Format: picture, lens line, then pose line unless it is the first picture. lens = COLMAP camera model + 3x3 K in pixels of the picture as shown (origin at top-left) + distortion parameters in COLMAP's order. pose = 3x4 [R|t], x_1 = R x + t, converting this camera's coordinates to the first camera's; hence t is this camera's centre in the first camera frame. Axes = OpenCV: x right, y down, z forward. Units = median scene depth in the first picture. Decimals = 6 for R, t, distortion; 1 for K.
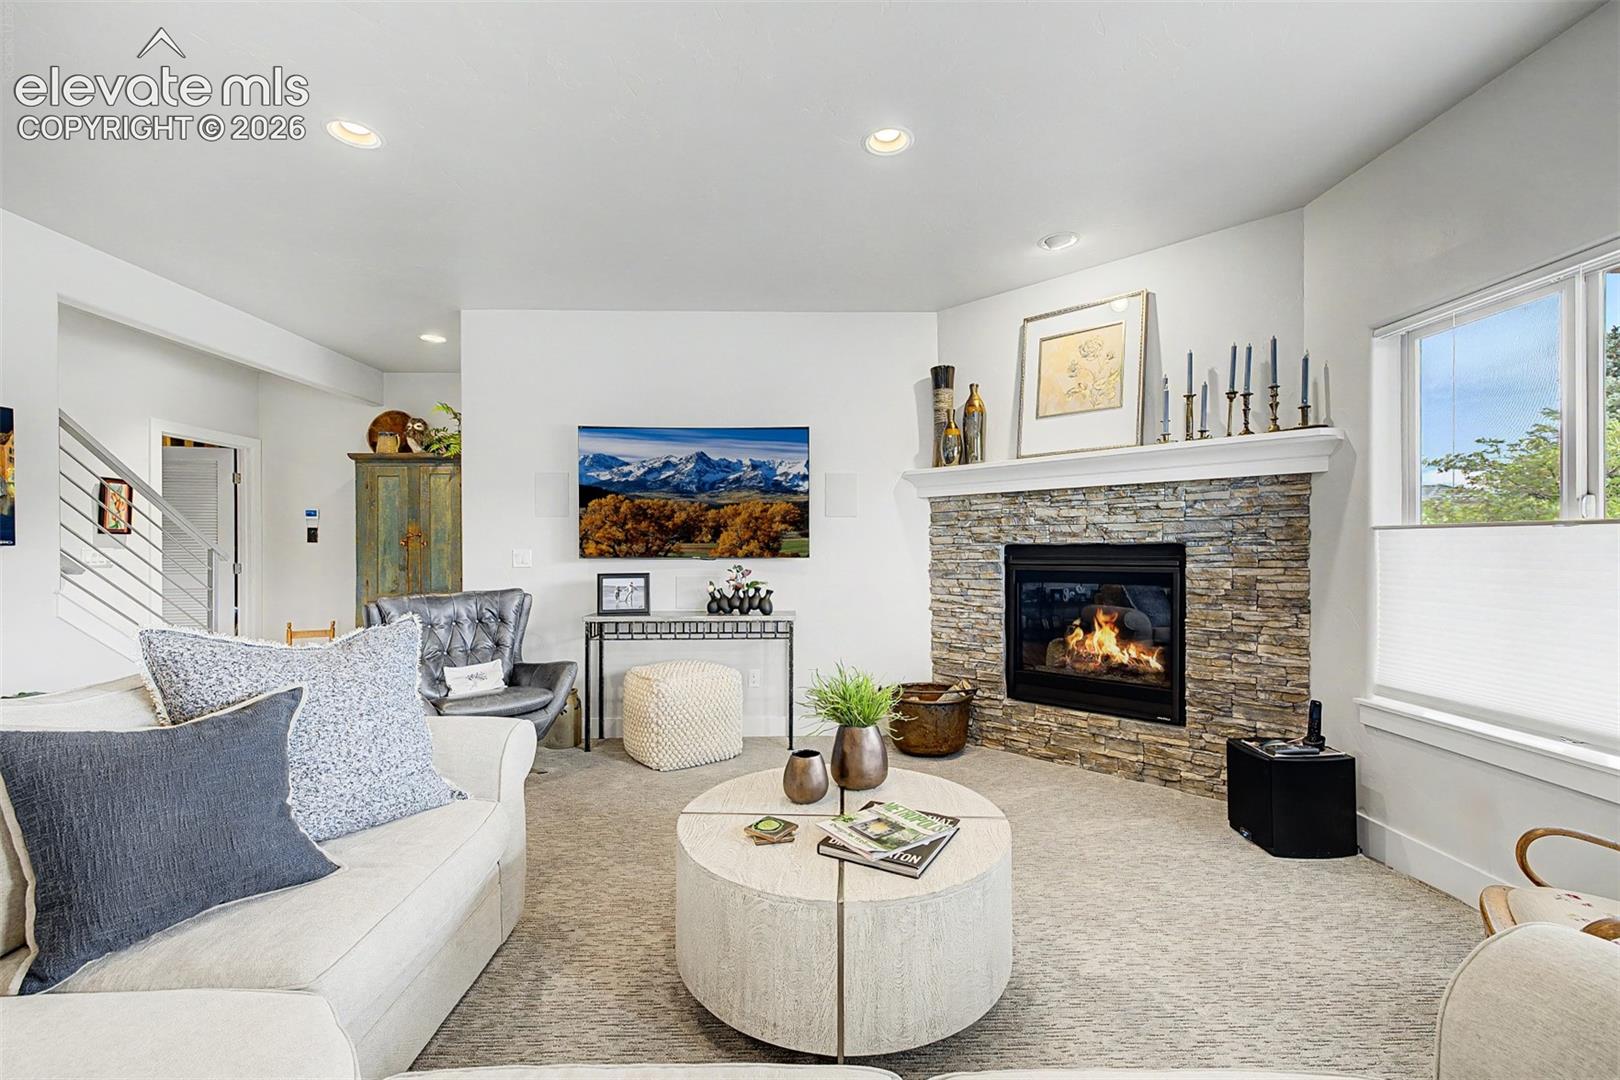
lens RADIAL K [[666.2, 0, 810.0], [0, 666.2, 540.0], [0, 0, 1]] dist [0.000707, -0.009274]
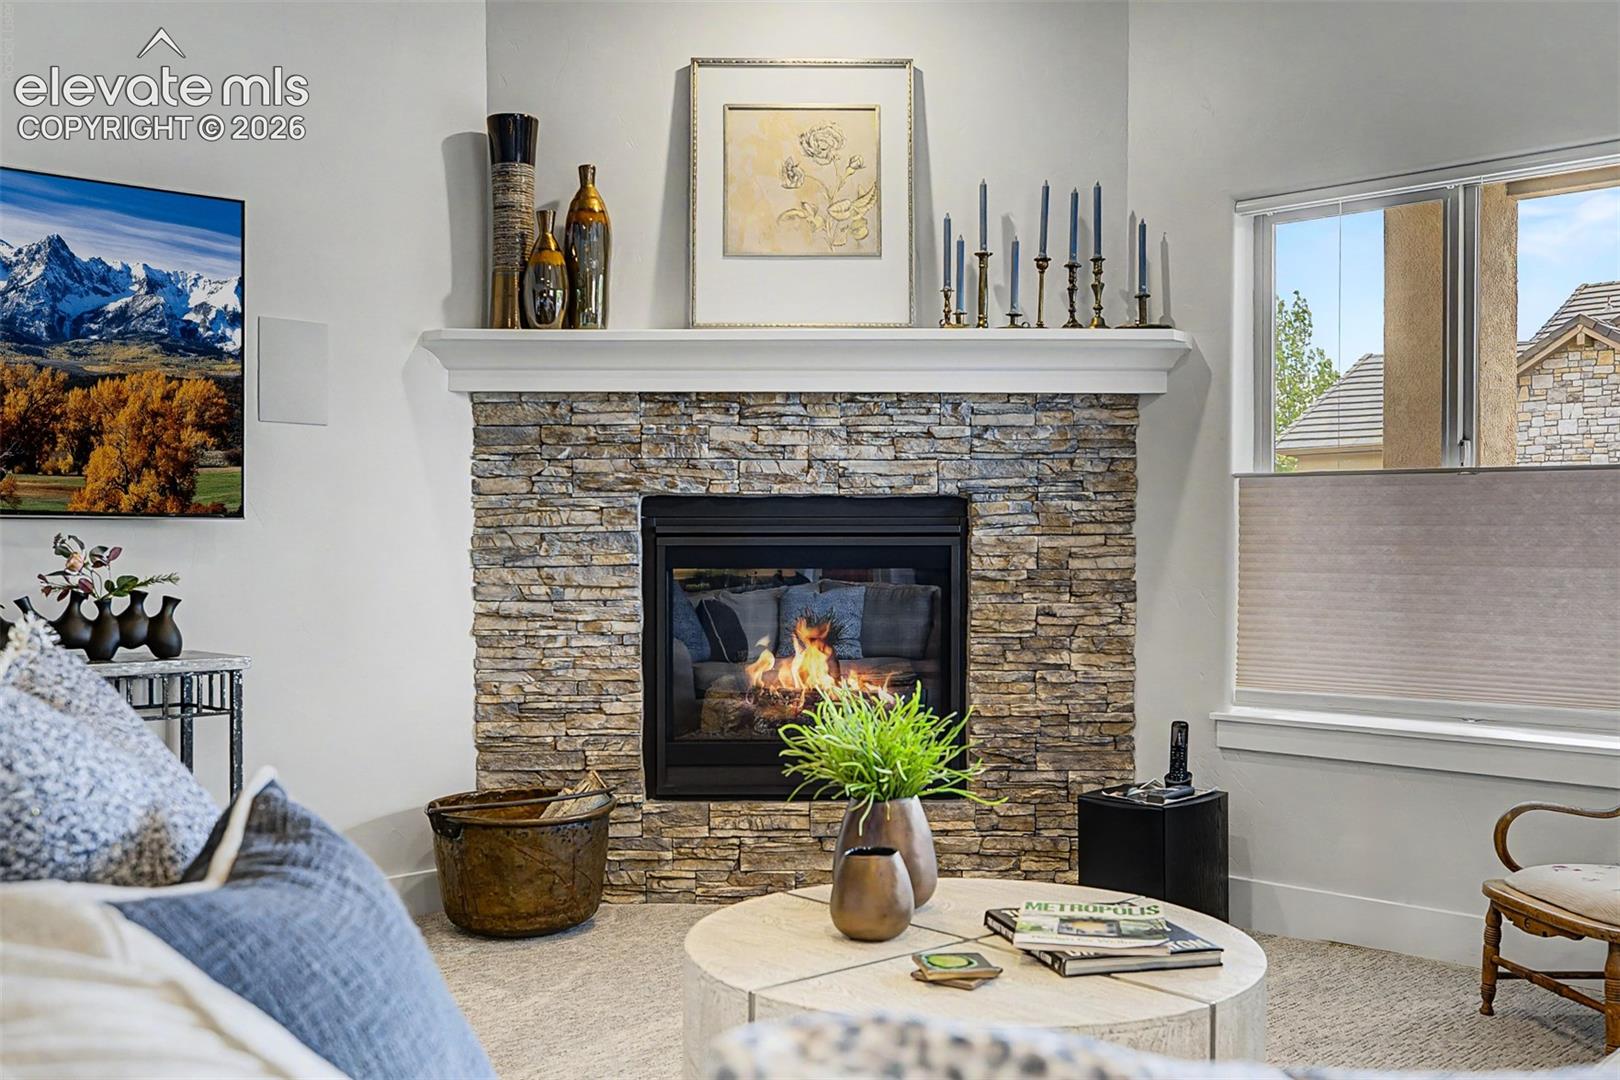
lens RADIAL K [[1539.0, 0, 868.9], [0, 1539.0, 538.6], [0, 0, 1]] dist [-0.001501, -0.258558]
pose [[0.715921, 0.001772, 0.698180, -0.432176], [-0.012451, 0.999870, 0.010230, 0.027240], [-0.698071, -0.016017, 0.715850, 0.053730]]
